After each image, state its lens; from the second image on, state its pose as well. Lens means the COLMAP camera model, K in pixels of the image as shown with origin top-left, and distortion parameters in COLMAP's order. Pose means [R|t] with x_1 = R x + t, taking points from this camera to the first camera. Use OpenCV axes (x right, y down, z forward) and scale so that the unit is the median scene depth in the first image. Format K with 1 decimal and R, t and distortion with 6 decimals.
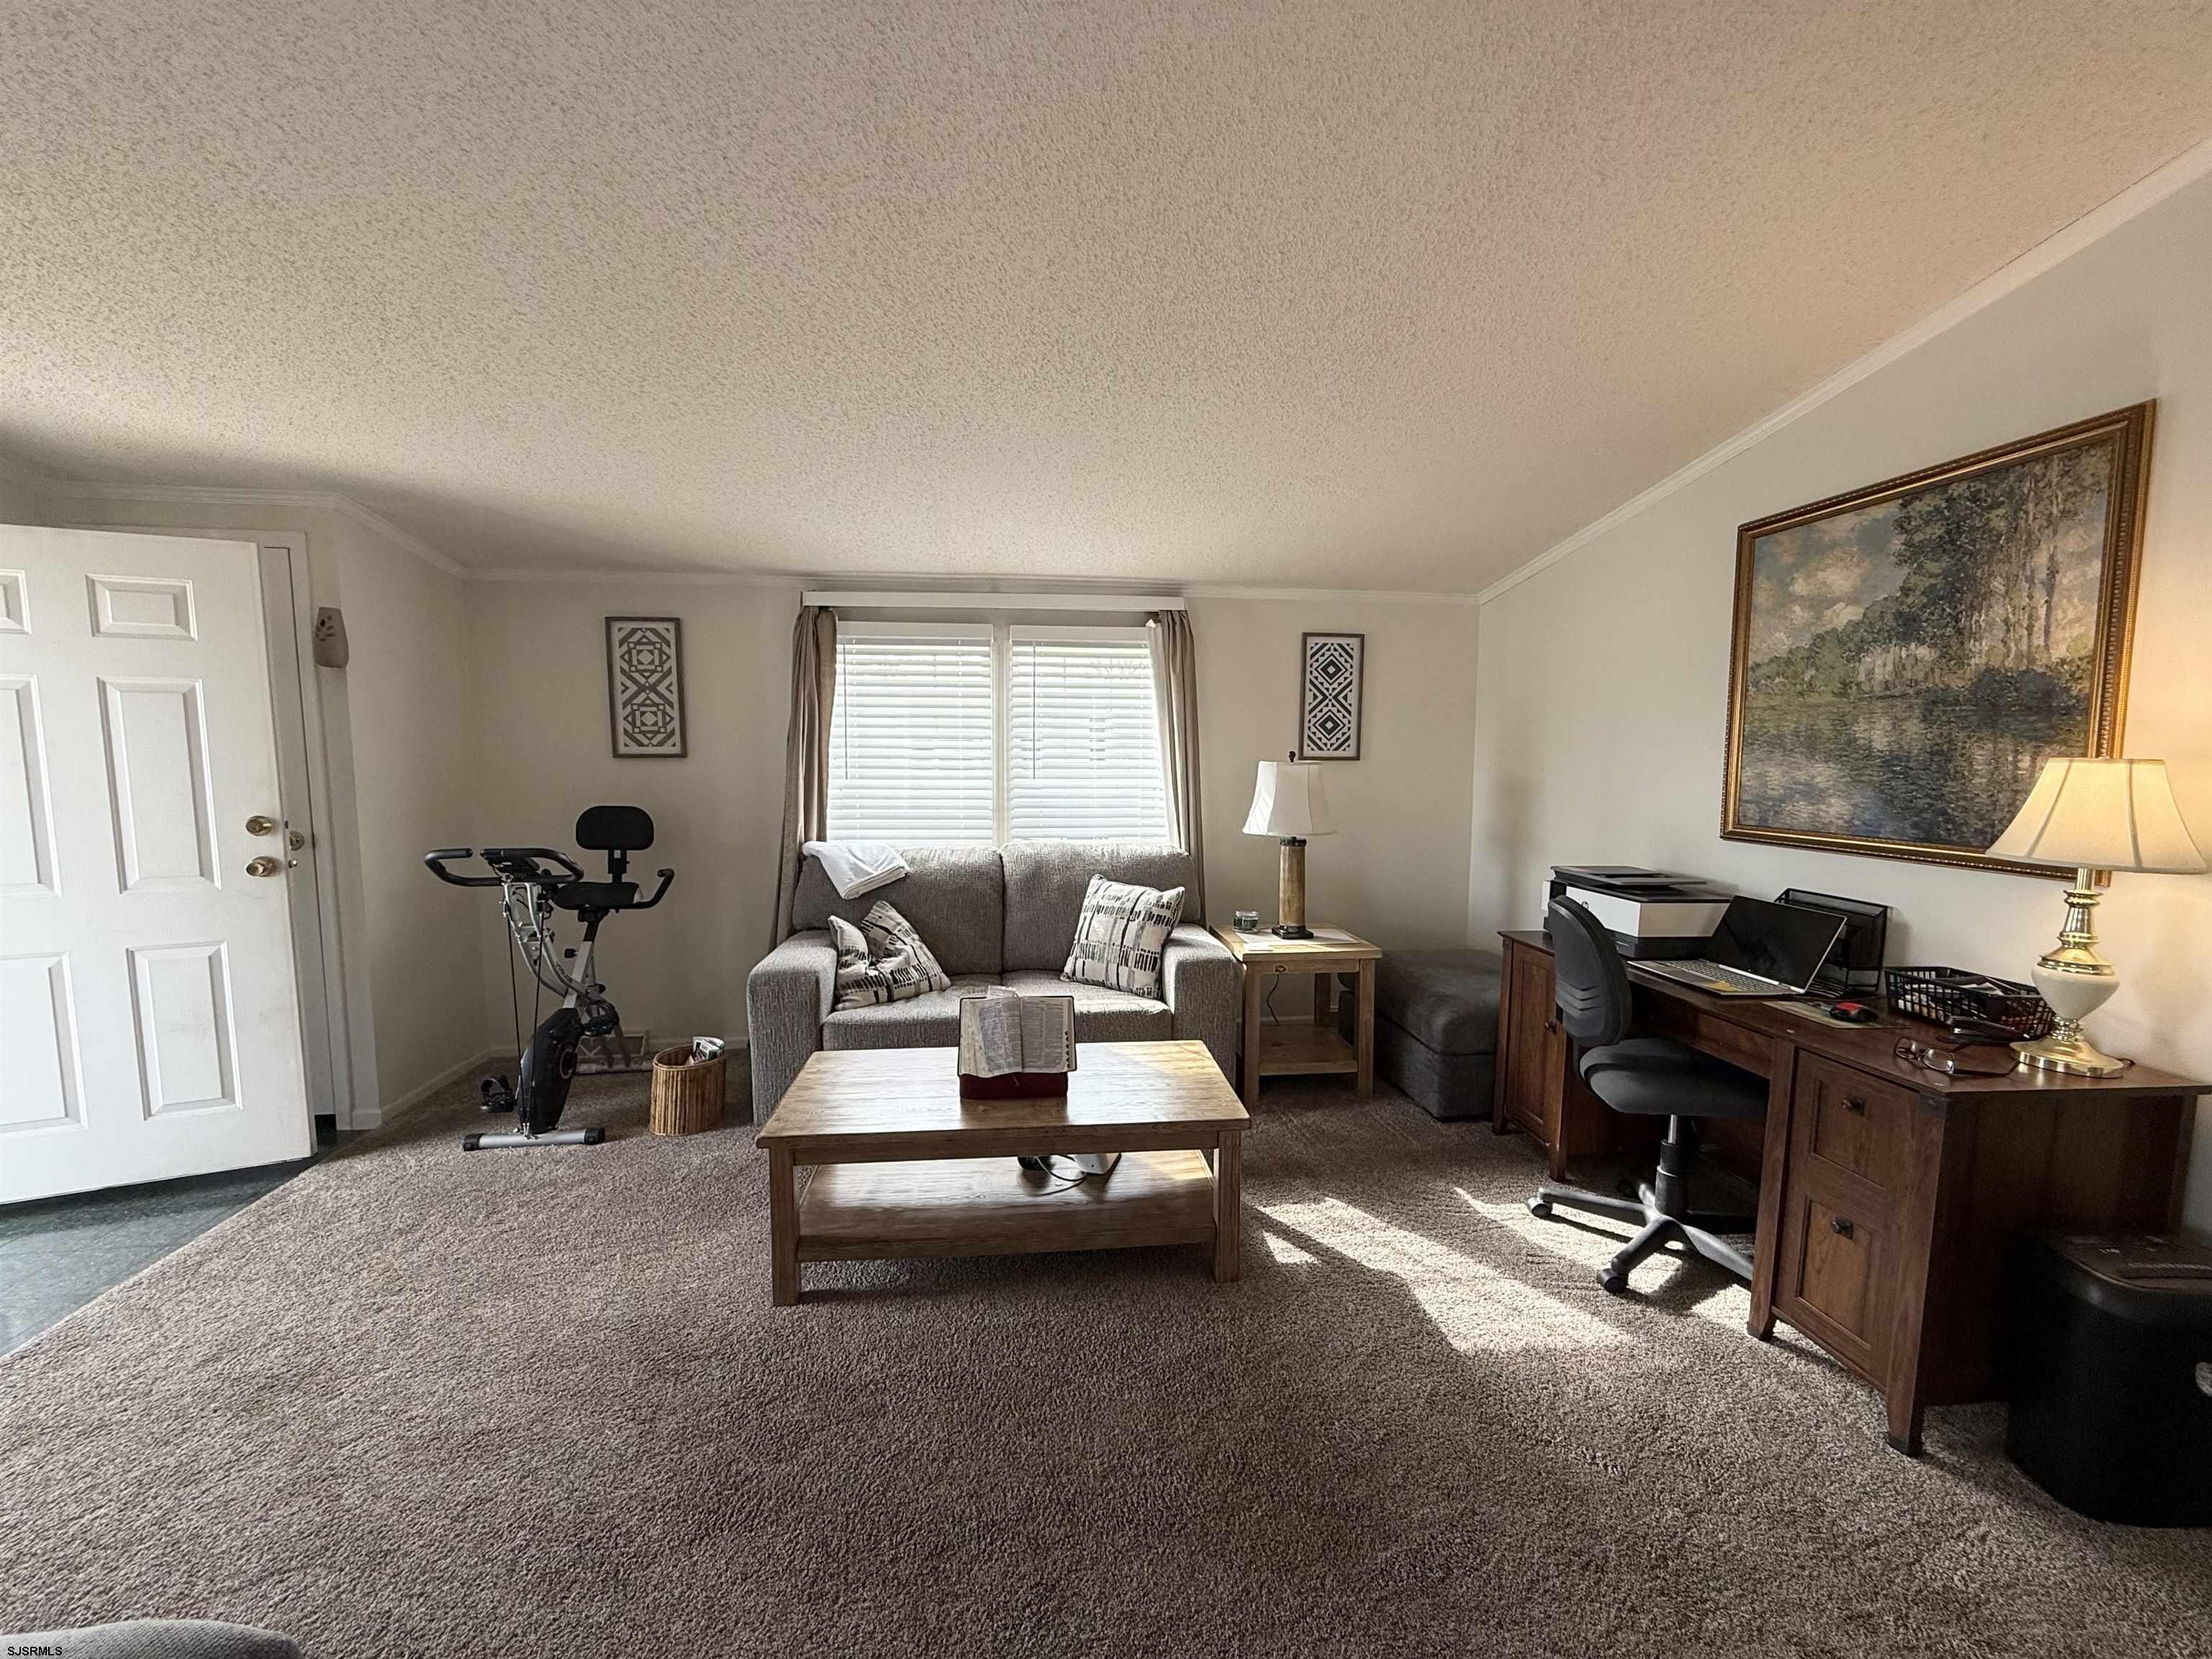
lens RADIAL K [[881.2, 0, 1100.5], [0, 881.2, 828.4], [0, 0, 1]] dist [-0.000308, 0.000488]
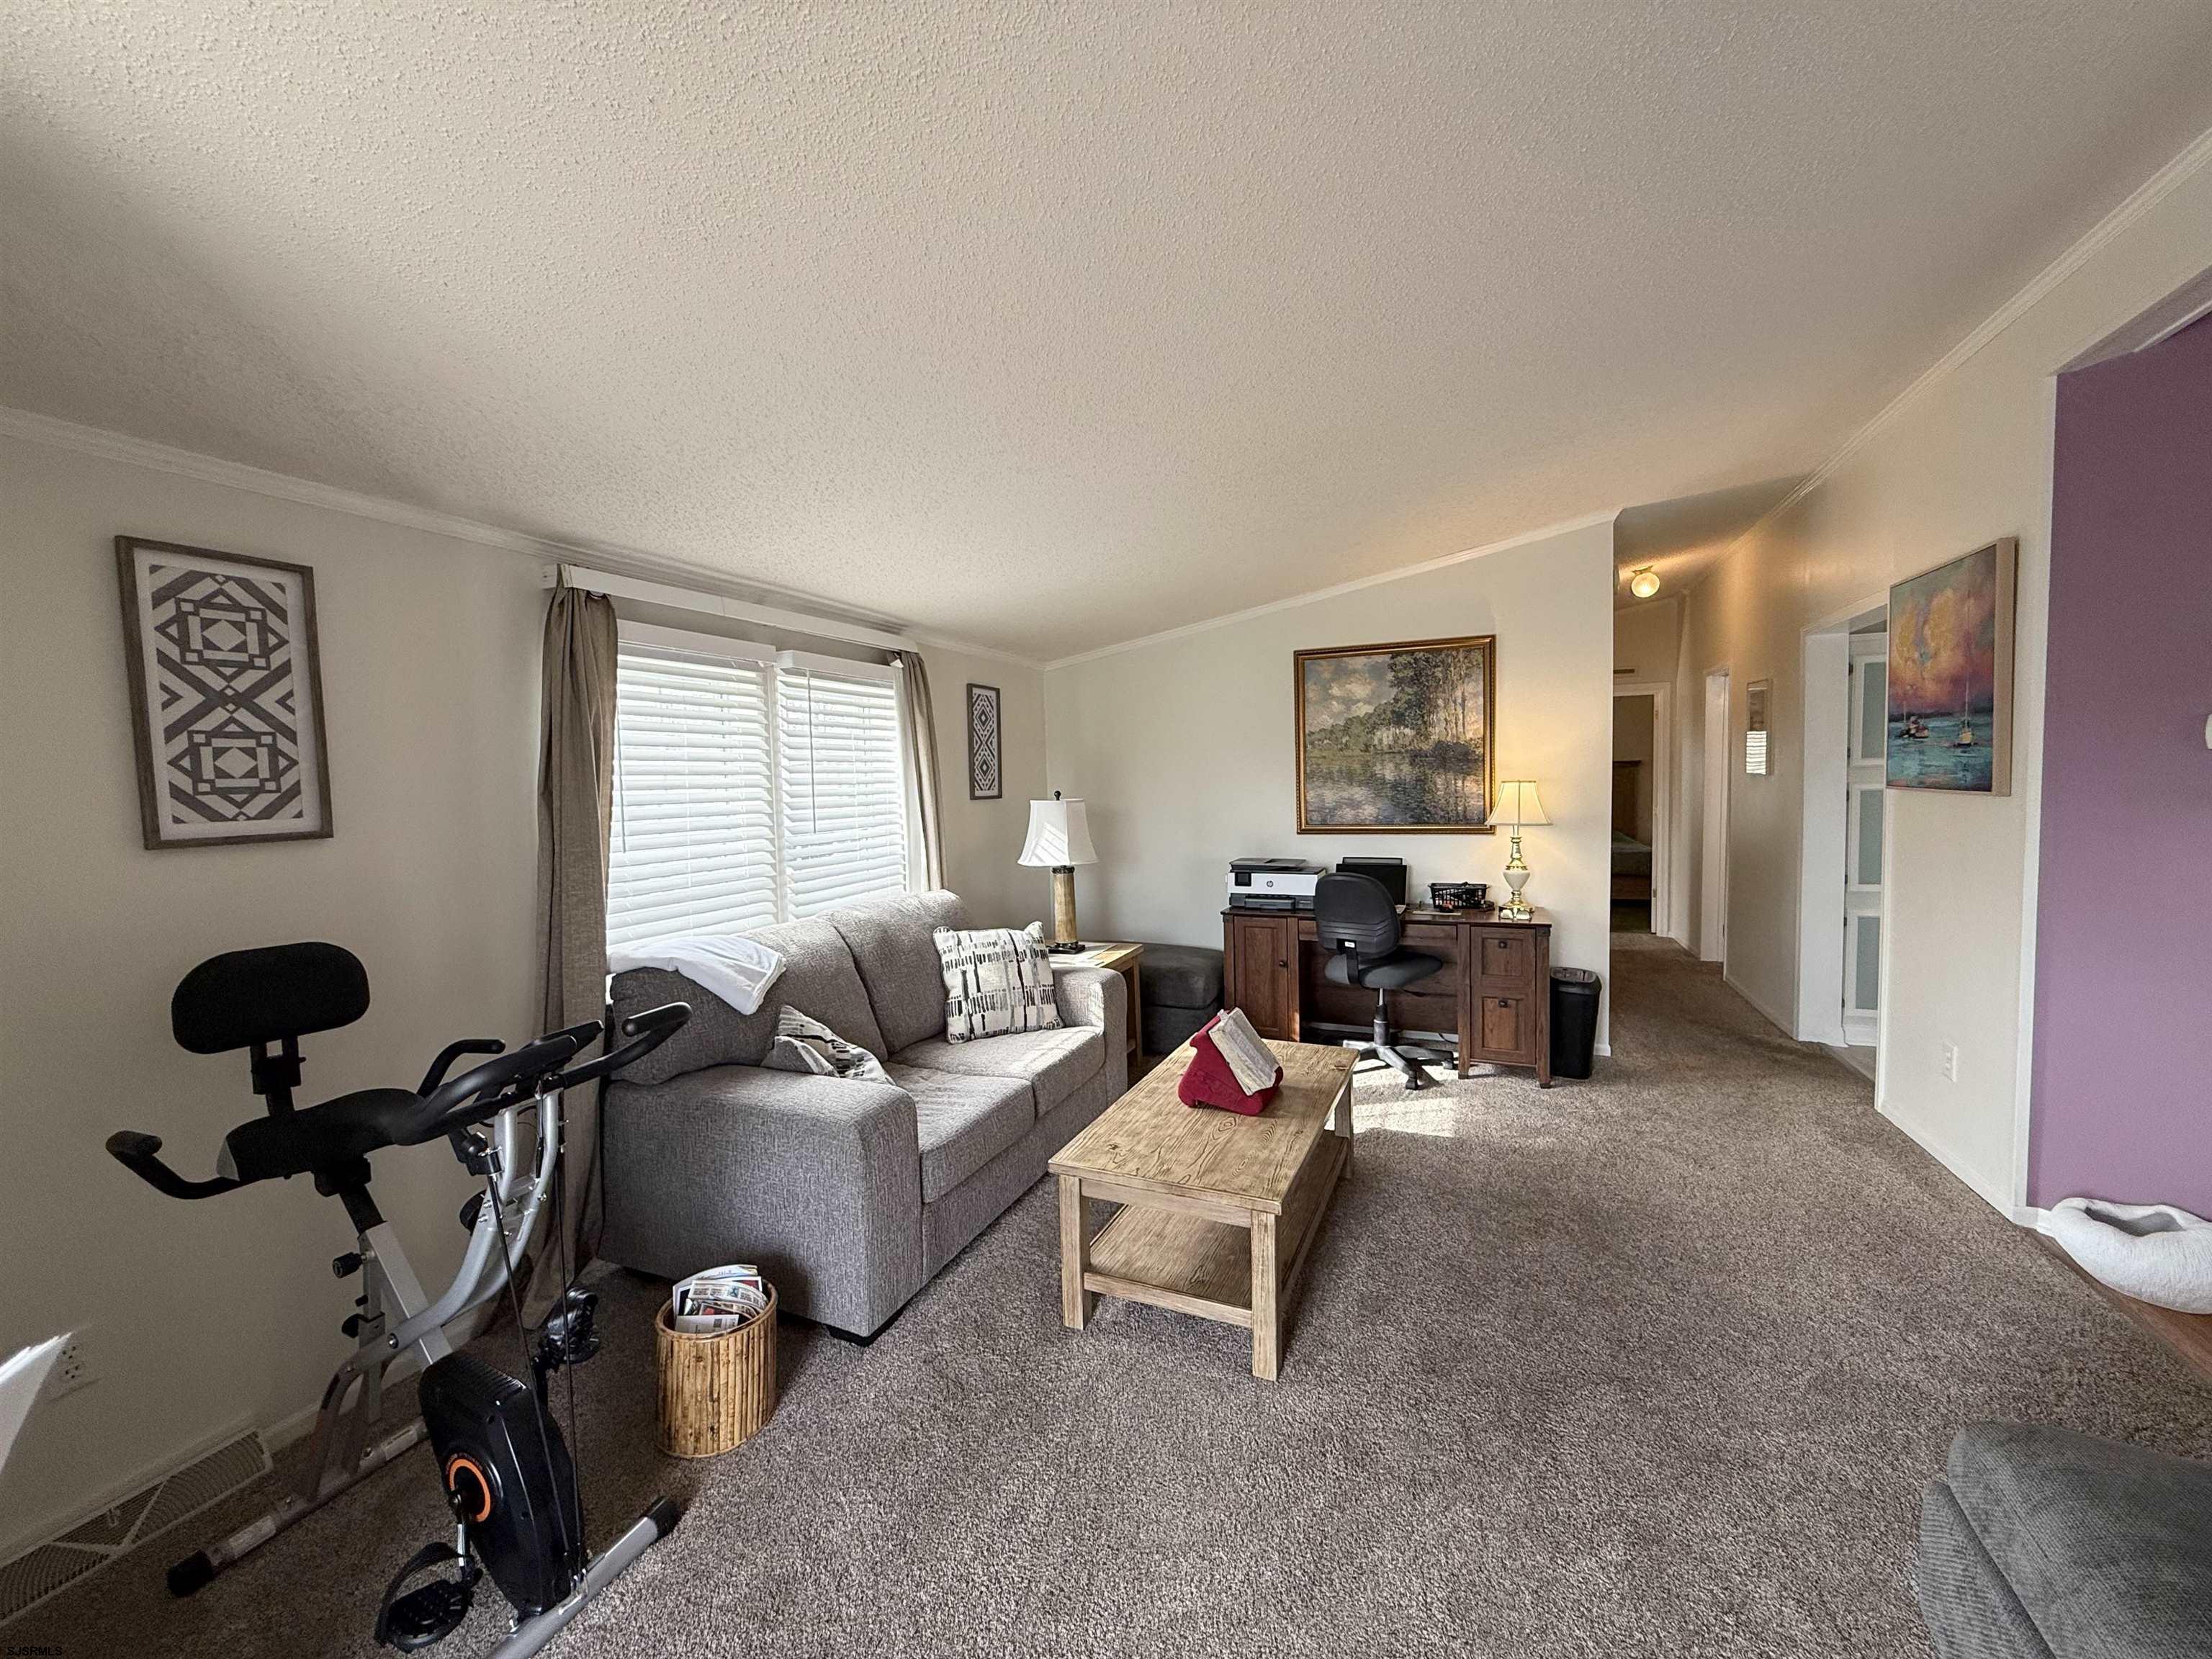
lens RADIAL K [[881.2, 0, 1102.0], [0, 881.2, 828.2], [0, 0, 1]] dist [-0.000308, 0.000488]
pose [[0.497602, -0.065310, 0.864943, -0.780341], [0.102365, 0.994615, 0.016210, -0.054286], [-0.861344, 0.080474, 0.501608, 0.396800]]
